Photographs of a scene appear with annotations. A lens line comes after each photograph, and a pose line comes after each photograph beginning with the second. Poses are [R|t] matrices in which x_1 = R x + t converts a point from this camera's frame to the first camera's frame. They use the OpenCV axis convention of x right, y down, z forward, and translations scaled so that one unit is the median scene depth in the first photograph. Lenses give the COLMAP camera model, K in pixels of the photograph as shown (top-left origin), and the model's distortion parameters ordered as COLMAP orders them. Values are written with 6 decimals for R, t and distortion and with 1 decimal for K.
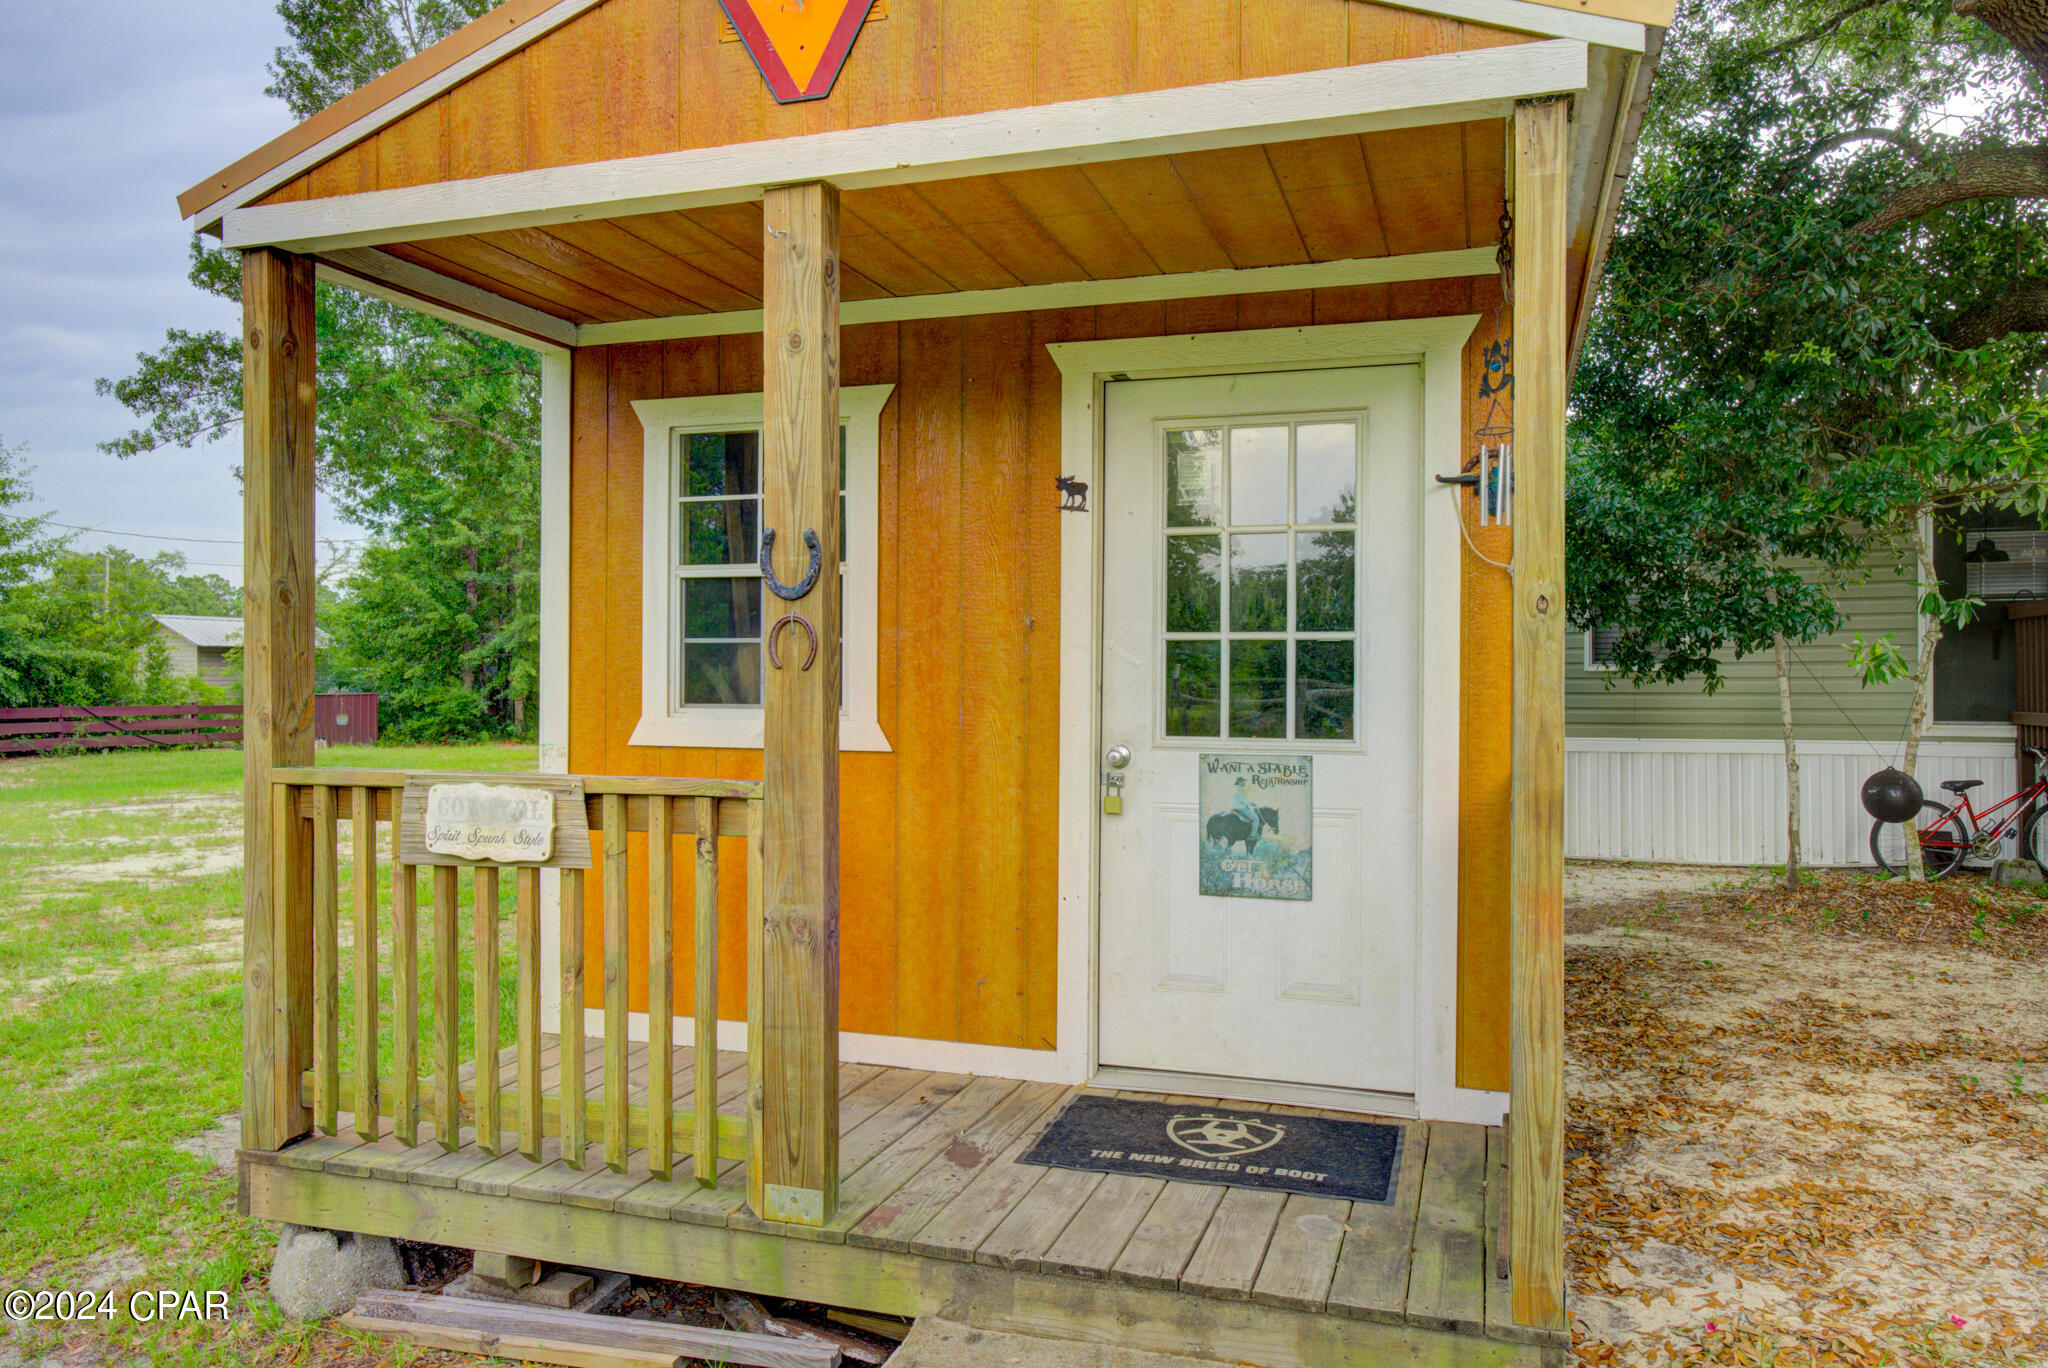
lens RADIAL K [[1396.6, 0, 1024.0], [0, 1396.6, 684.0], [0, 0, 1]] dist [0.000710, 0.003175]
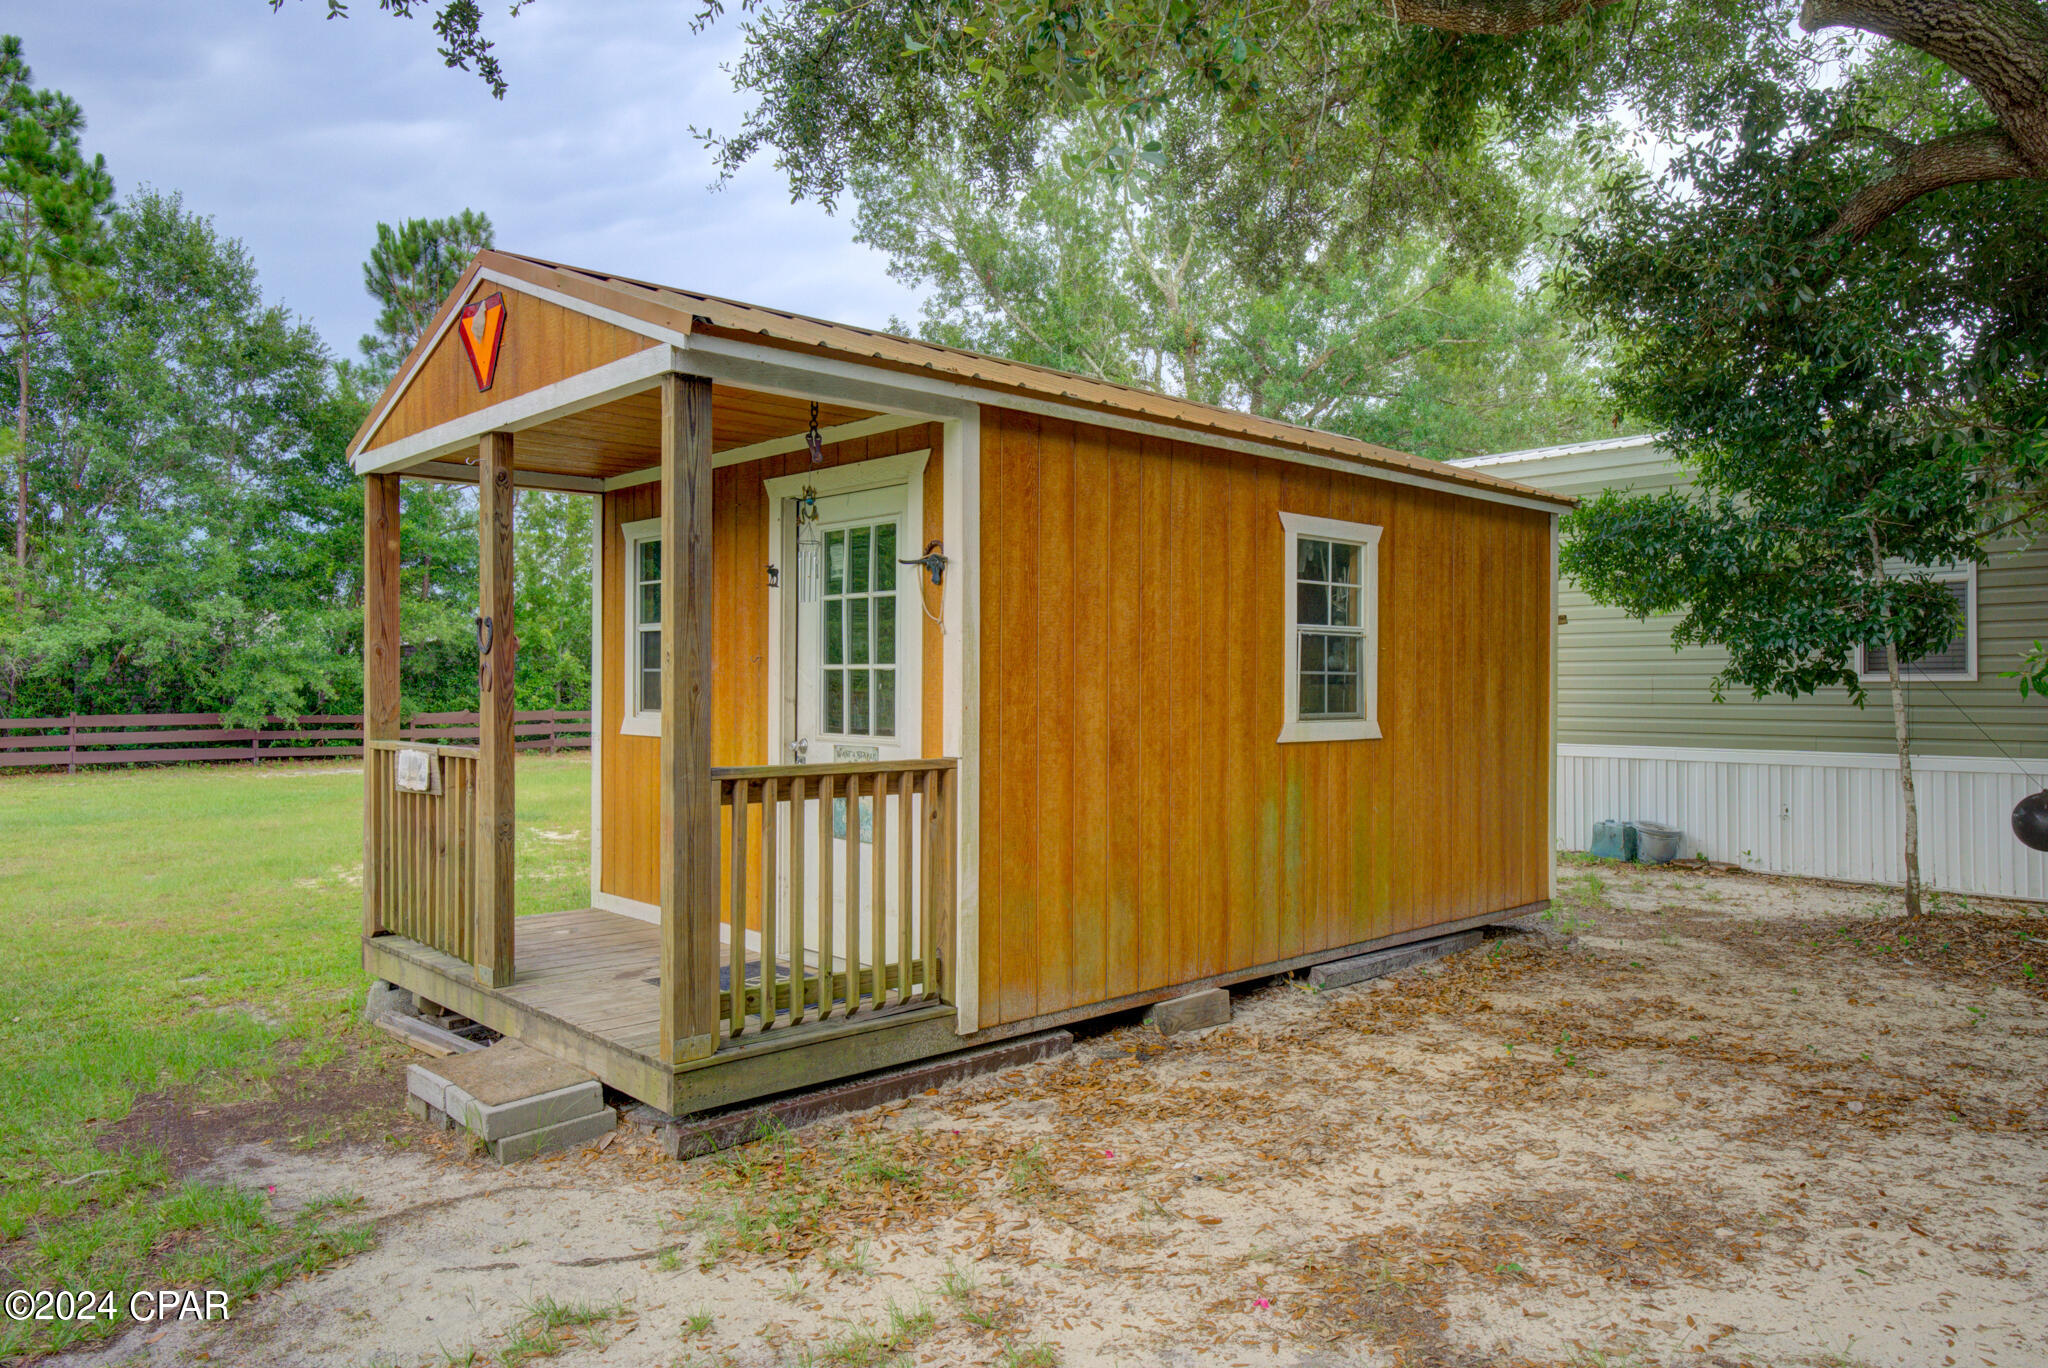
lens RADIAL K [[1359.4, 0, 1023.0], [0, 1359.4, 694.5], [0, 0, 1]] dist [0.001897, -0.000165]
pose [[0.876220, 0.000523, -0.481910, 0.983953], [0.000863, 0.999996, 0.002654, -0.008213], [0.481910, -0.002742, 0.876217, -0.184584]]
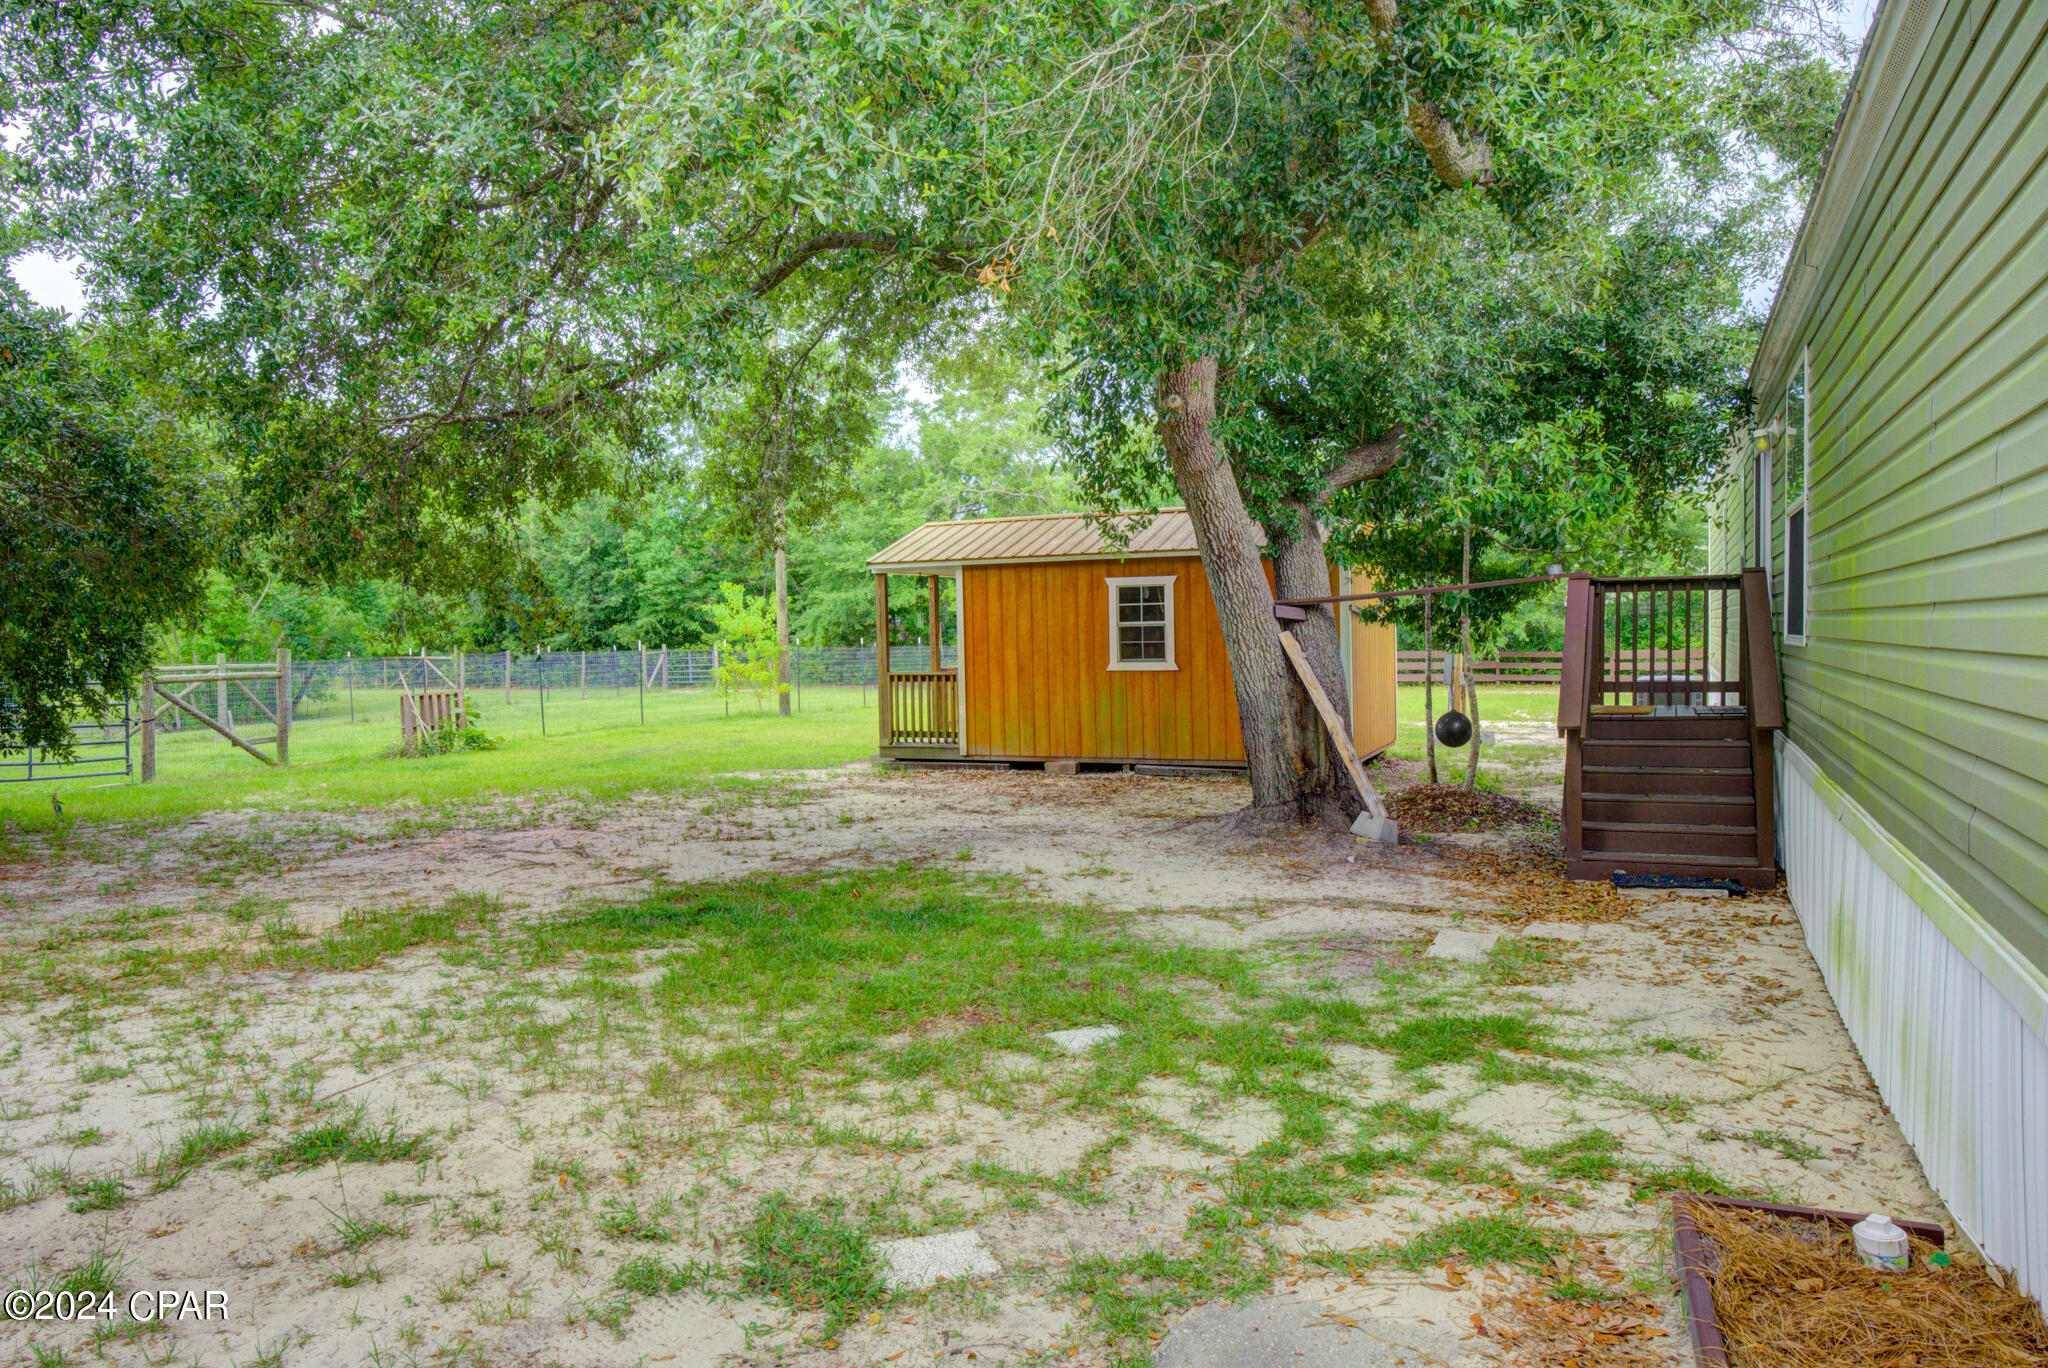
lens RADIAL K [[1359.4, 0, 1023.0], [0, 1359.4, 694.5], [0, 0, 1]] dist [0.001897, -0.000165]
pose [[-0.122019, 0.041041, -0.991679, 4.298696], [0.021257, 0.999024, 0.038730, -0.036252], [0.992300, -0.016354, -0.122772, 1.505388]]
